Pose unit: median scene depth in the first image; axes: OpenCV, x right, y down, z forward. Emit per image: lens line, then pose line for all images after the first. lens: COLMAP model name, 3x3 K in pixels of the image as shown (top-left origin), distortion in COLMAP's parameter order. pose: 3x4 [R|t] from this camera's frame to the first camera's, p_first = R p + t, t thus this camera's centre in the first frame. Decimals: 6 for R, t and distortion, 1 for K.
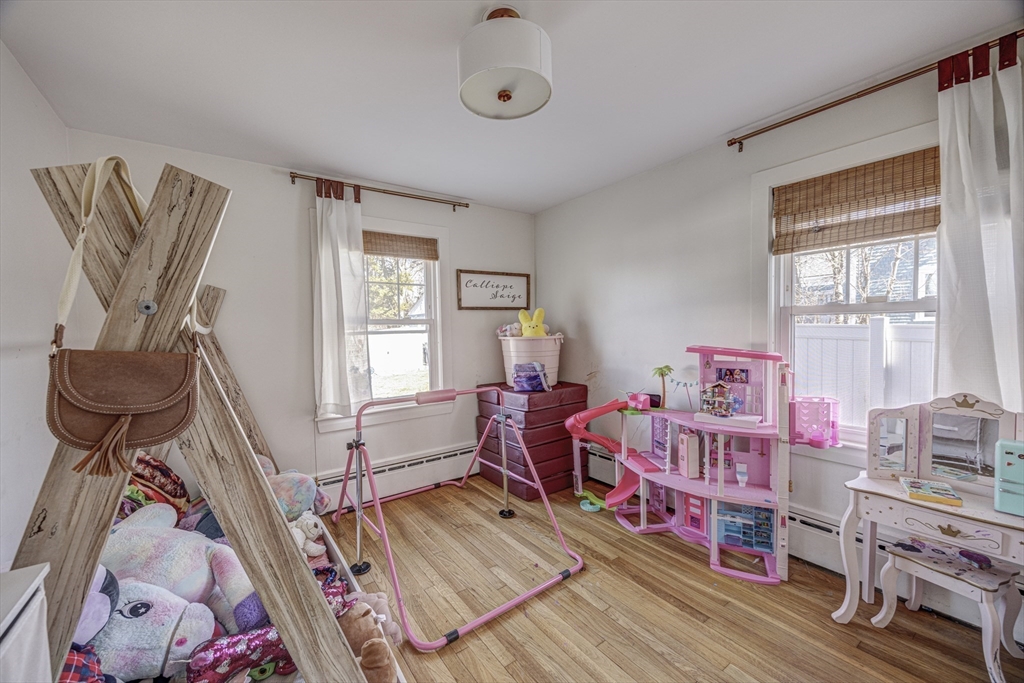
lens RADIAL K [[412.1, 0, 558.2], [0, 412.1, 335.5], [0, 0, 1]] dist [-0.001635, 0.000165]
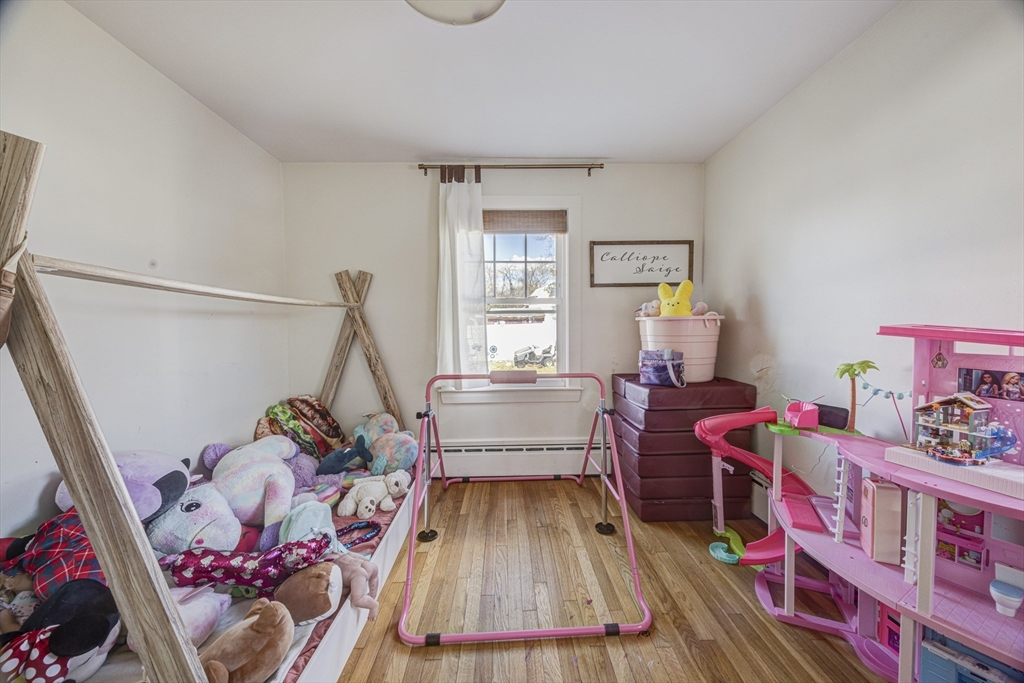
lens RADIAL K [[423.1, 0, 526.1], [0, 423.1, 341.7], [0, 0, 1]] dist [-0.002739, -0.000042]
pose [[0.795345, 0.030101, -0.605409, 0.258498], [-0.013161, 0.999388, 0.032399, 0.034646], [0.606014, -0.017800, 0.795255, 0.243738]]
